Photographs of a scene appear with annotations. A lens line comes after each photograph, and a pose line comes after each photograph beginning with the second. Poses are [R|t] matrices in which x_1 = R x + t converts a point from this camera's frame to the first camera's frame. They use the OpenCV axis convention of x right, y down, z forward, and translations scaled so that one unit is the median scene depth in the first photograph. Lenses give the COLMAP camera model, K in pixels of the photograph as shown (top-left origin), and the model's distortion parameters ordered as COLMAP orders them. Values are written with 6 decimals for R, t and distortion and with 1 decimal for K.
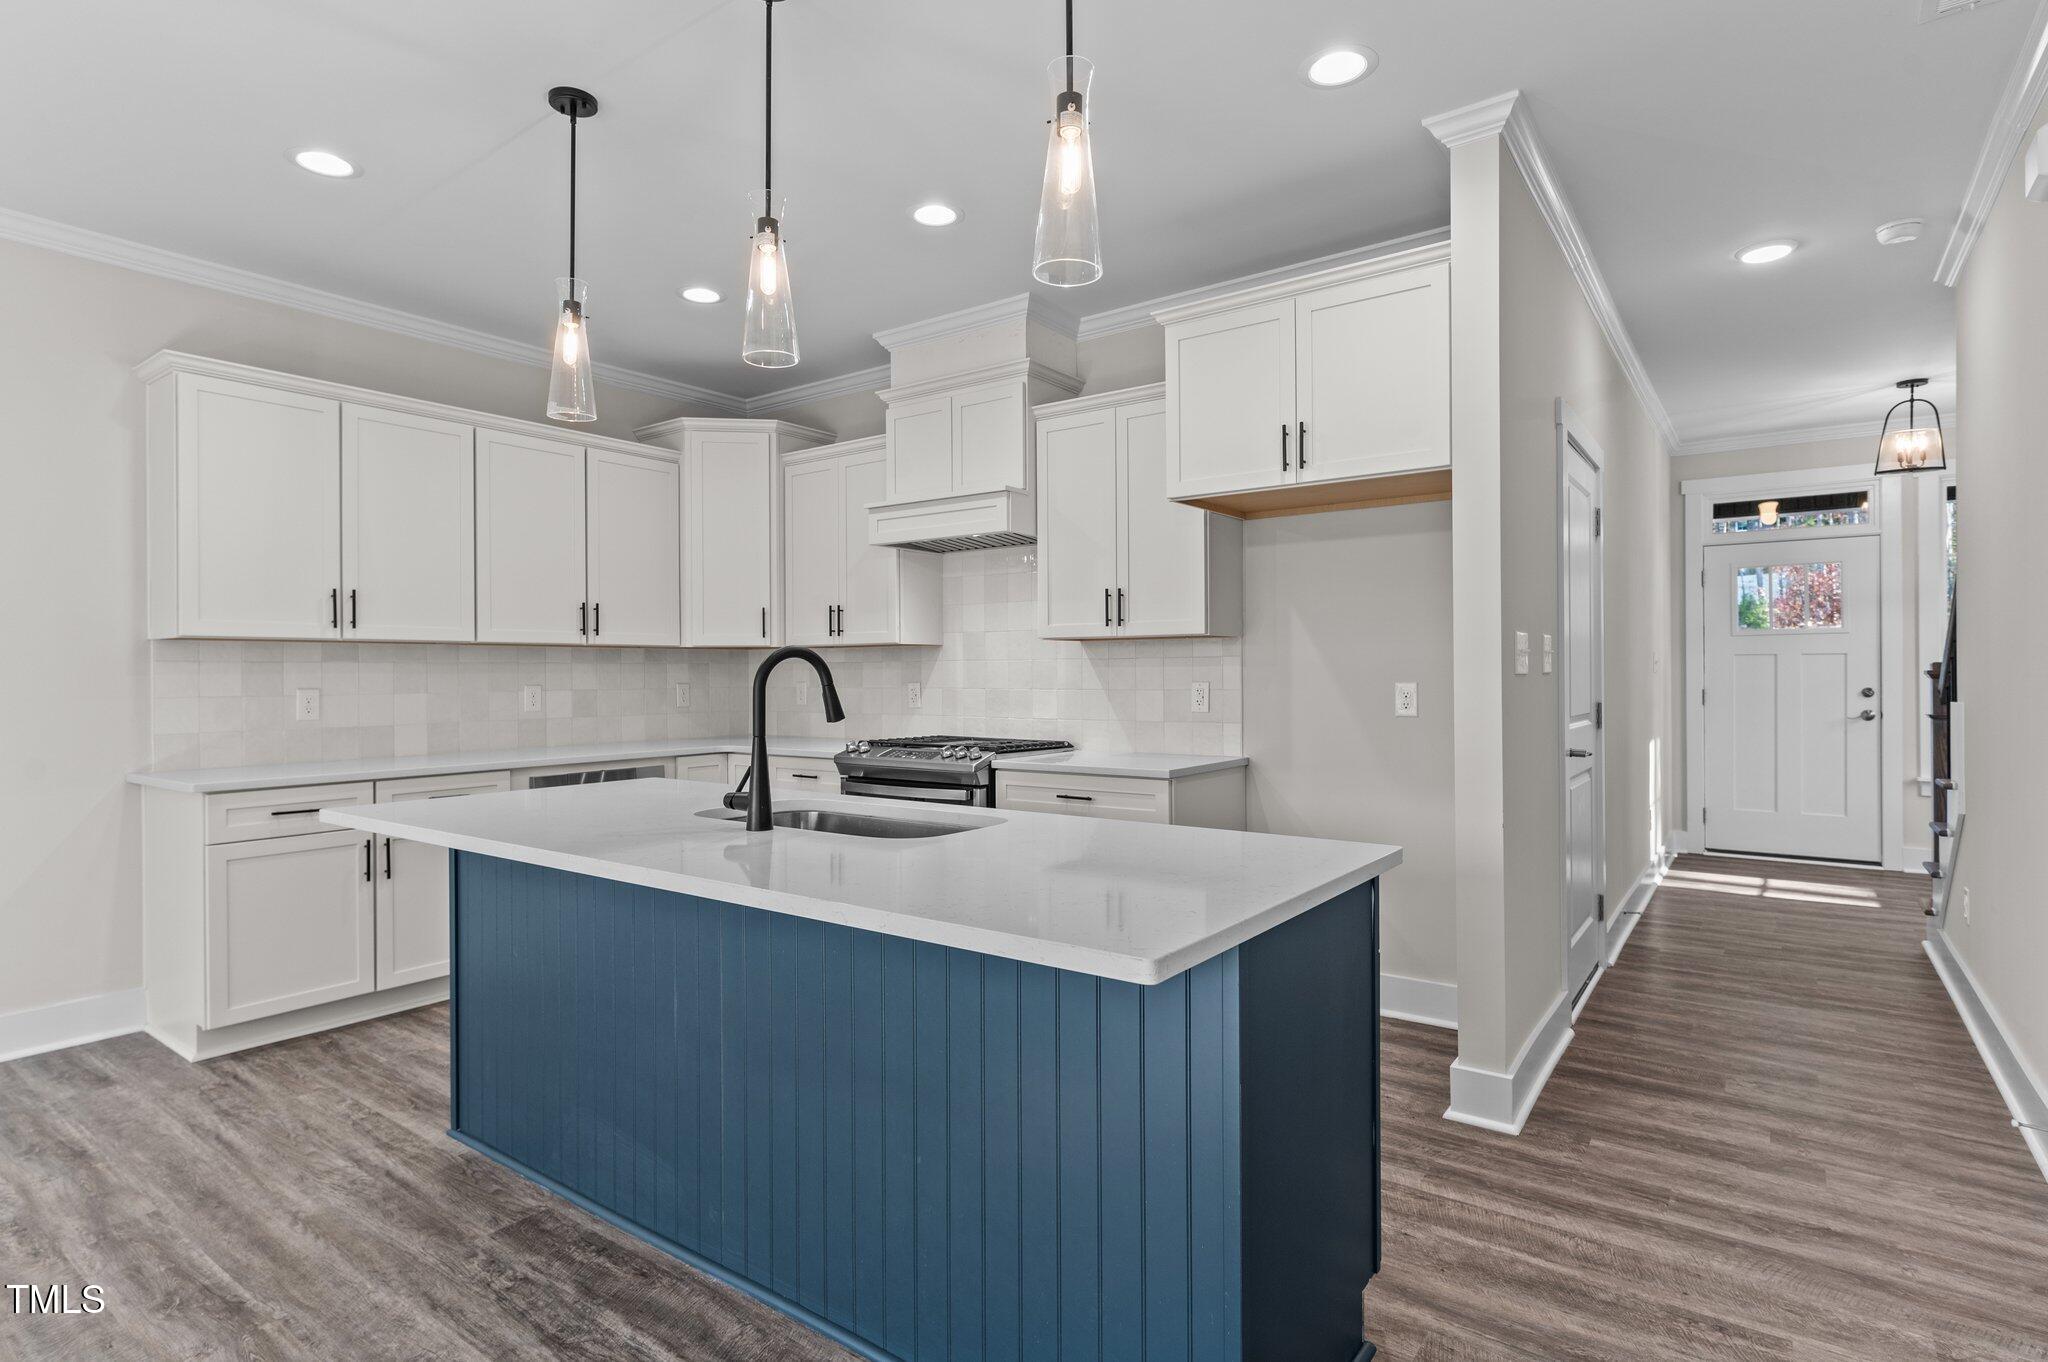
lens RADIAL K [[1041.4, 0, 985.4], [0, 1041.4, 675.5], [0, 0, 1]] dist [-0.005847, -0.001561]
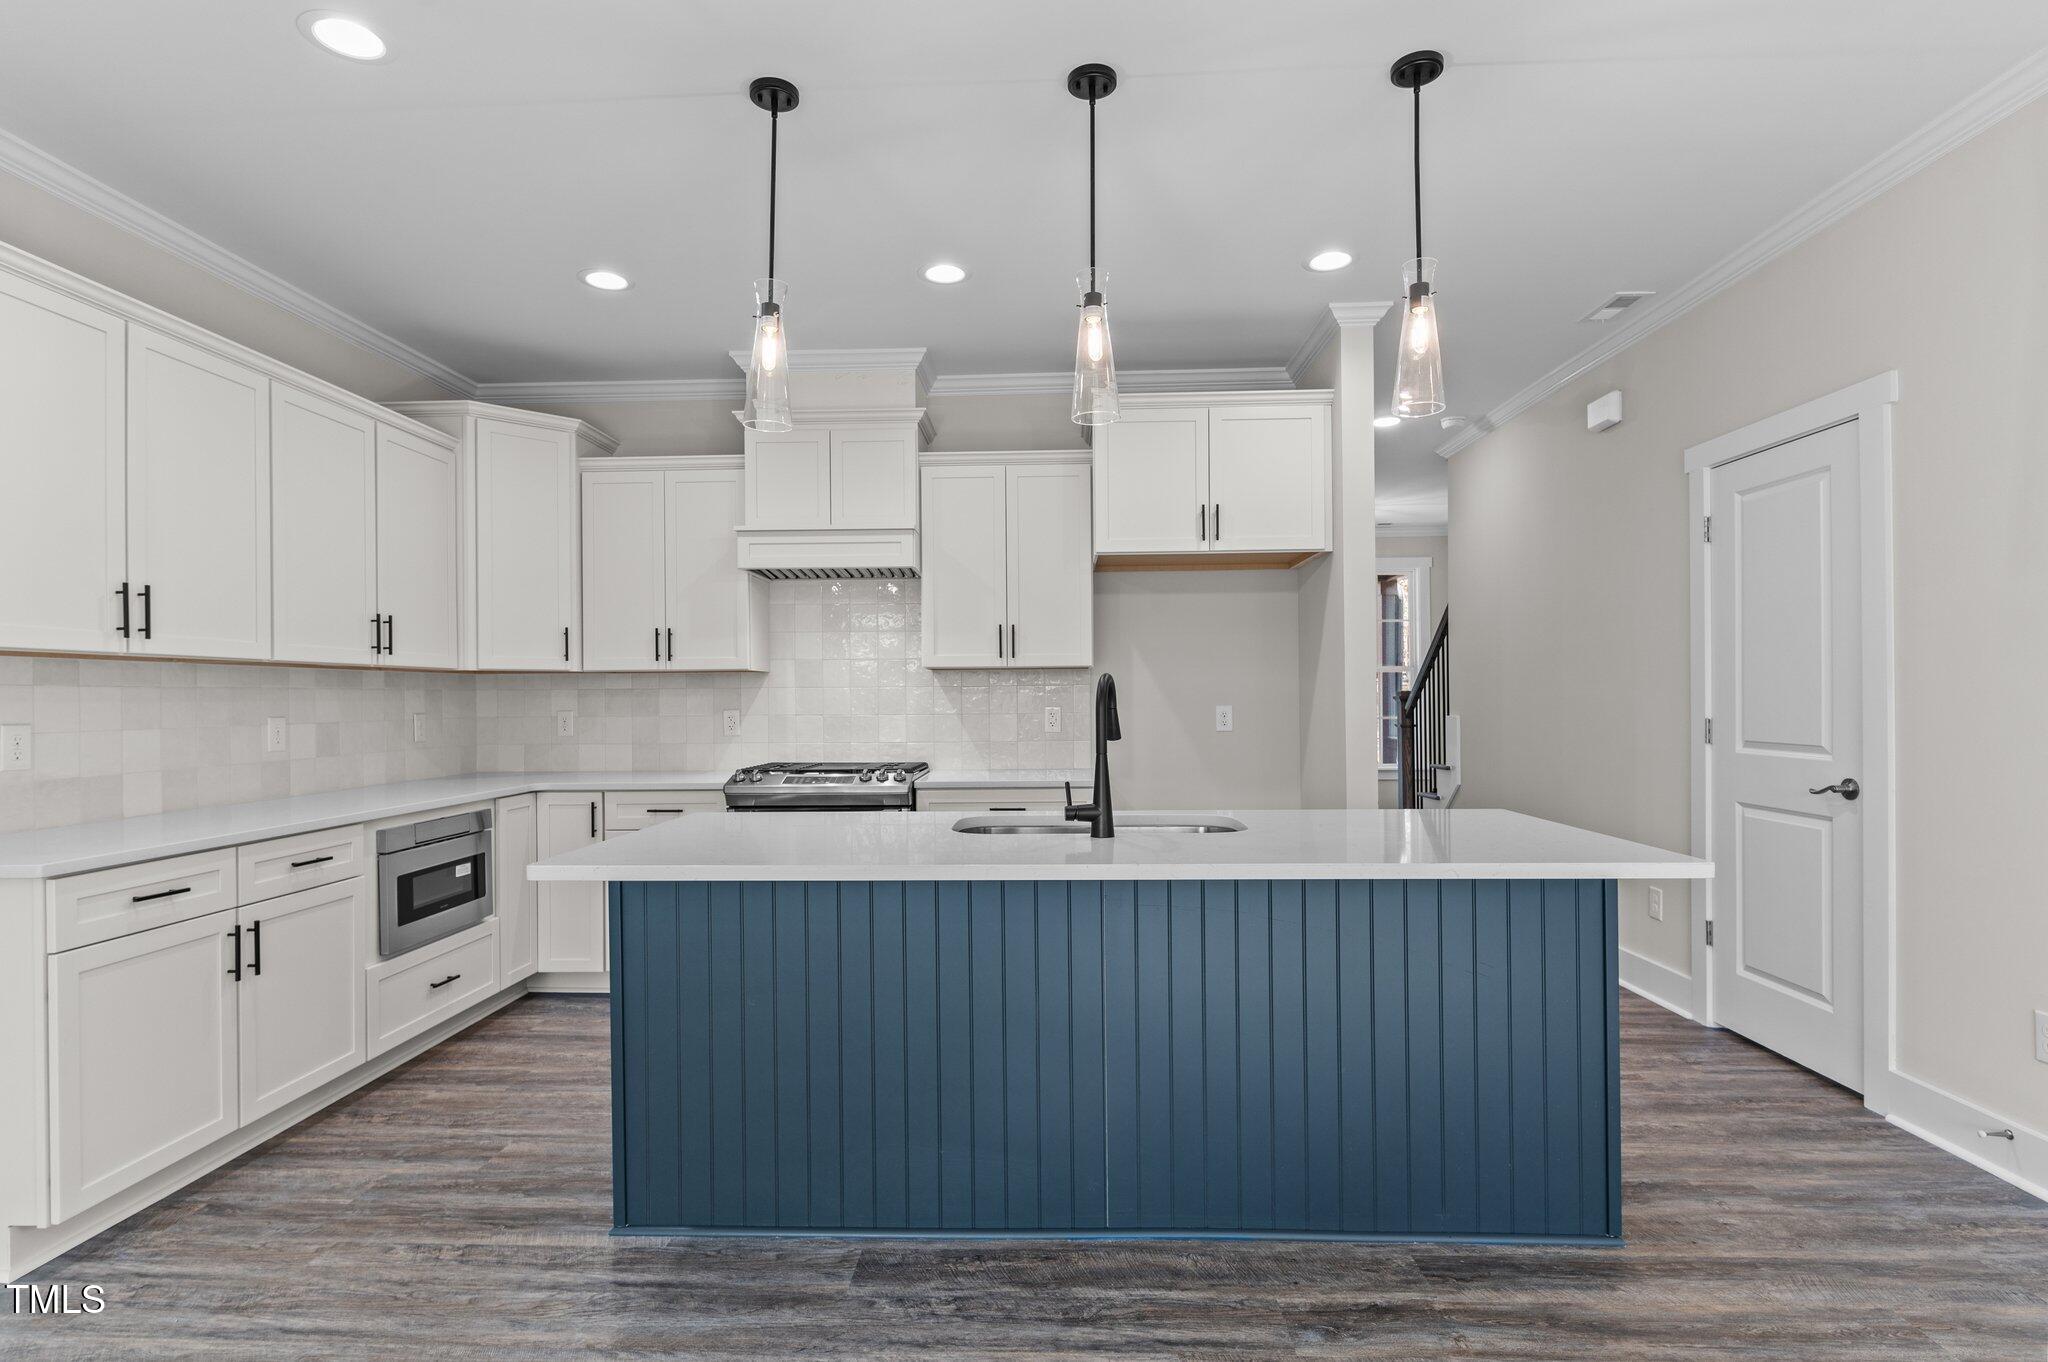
lens RADIAL K [[1041.4, 0, 996.8], [0, 1041.4, 687.5], [0, 0, 1]] dist [-0.005847, -0.001561]
pose [[0.825524, 0.004928, 0.564346, -0.562275], [0.004554, 0.999871, -0.015394, 0.002457], [-0.564349, 0.015278, 0.825395, 0.078042]]
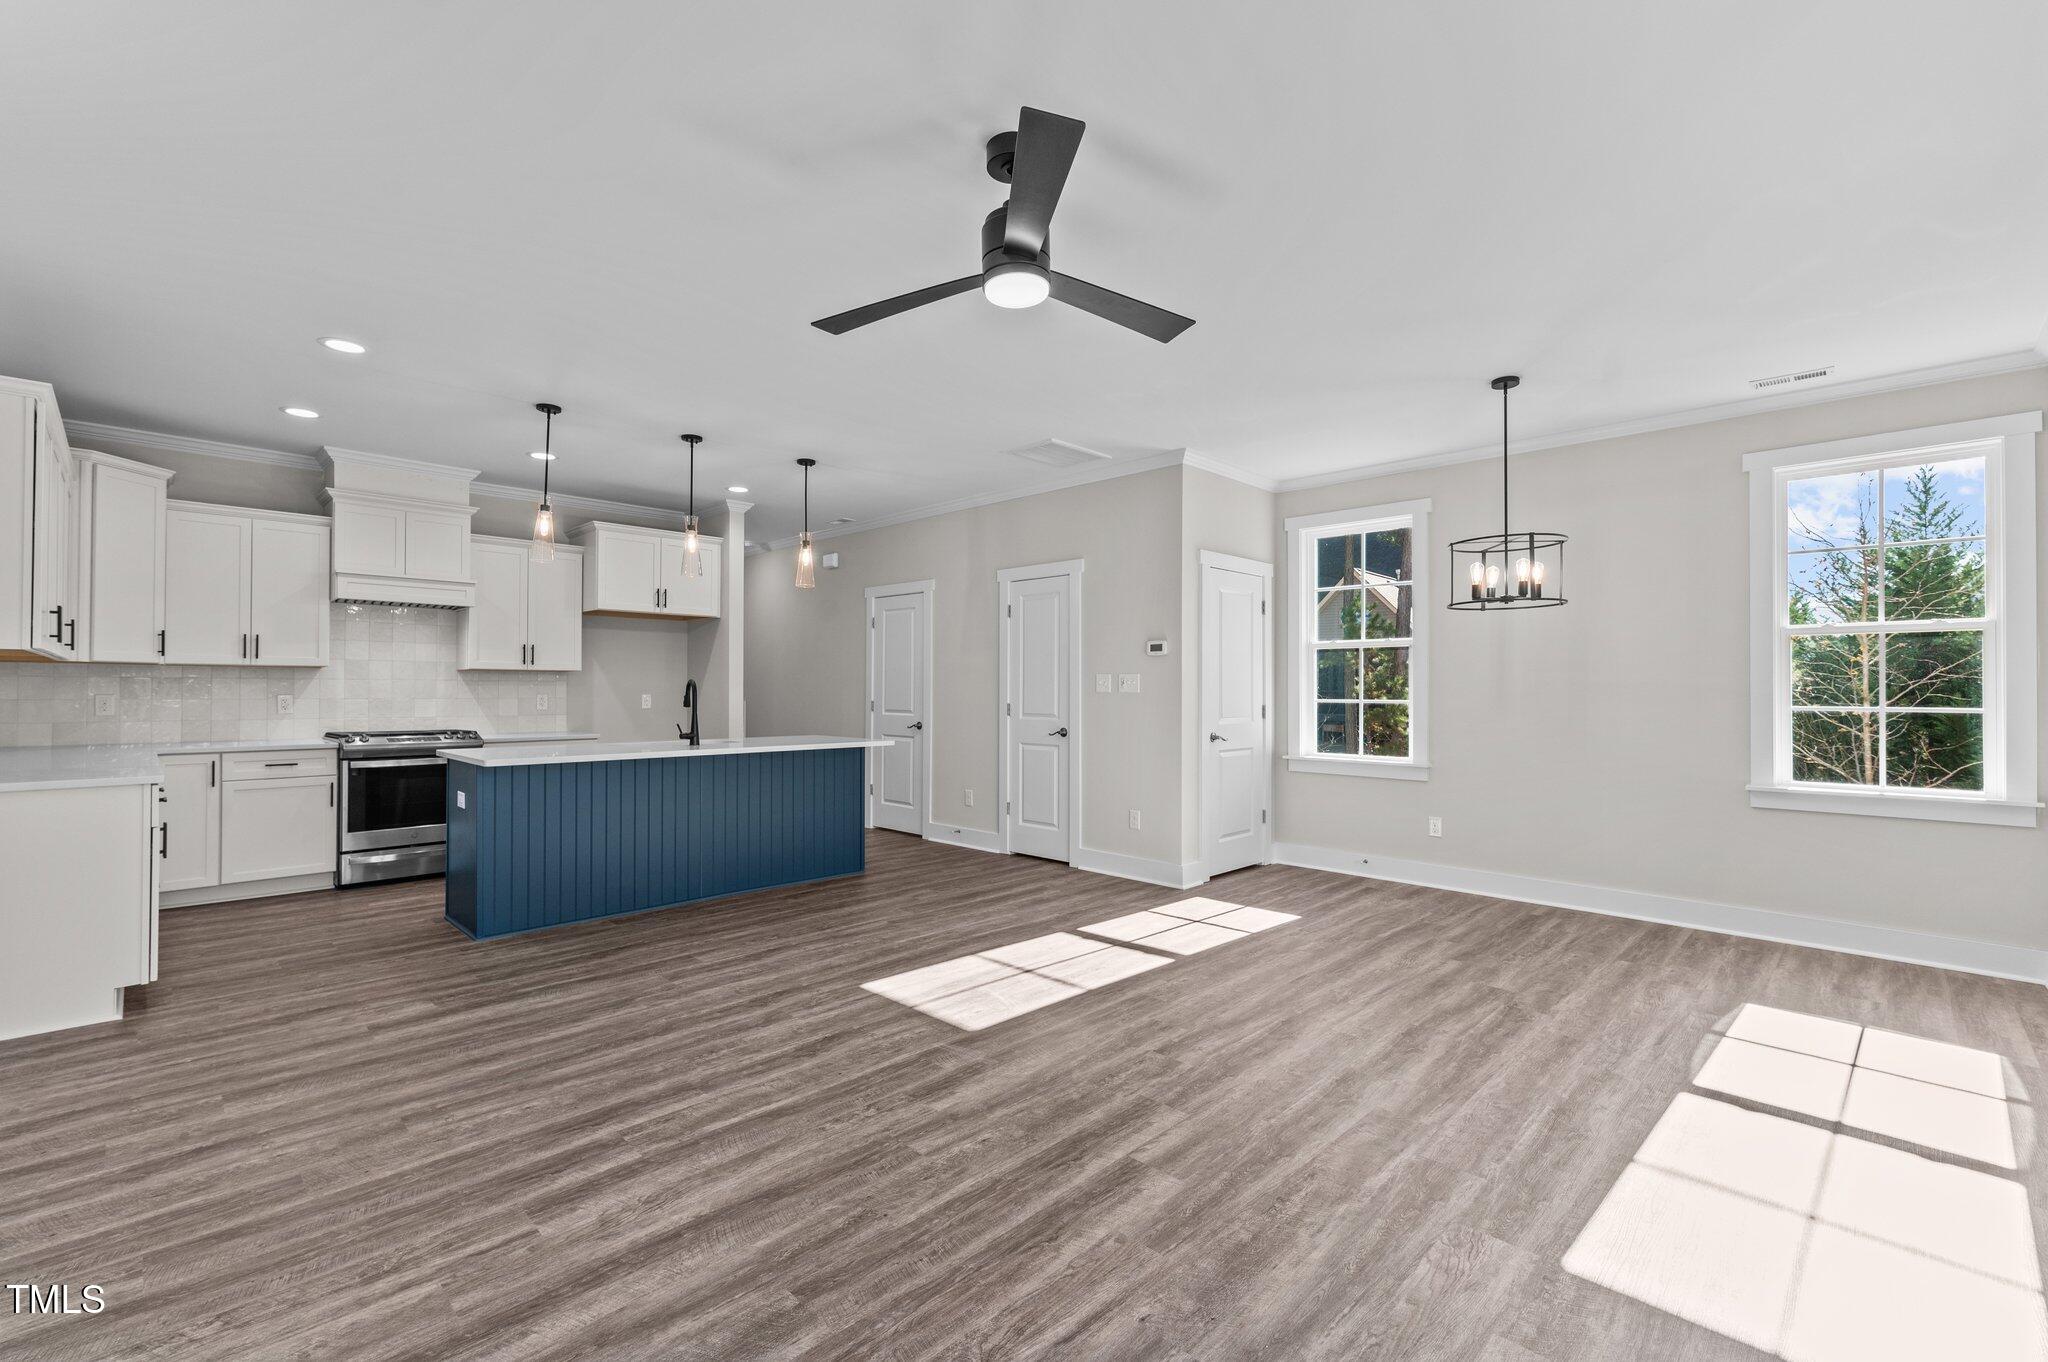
lens RADIAL K [[891.9, 0, 1012.8], [0, 891.9, 700.2], [0, 0, 1]] dist [-0.000951, -0.001800]
pose [[0.149514, -0.004306, 0.988750, -1.451433], [-0.001868, 0.999988, 0.004637, 0.009021], [-0.988758, -0.002540, 0.149504, -0.120700]]
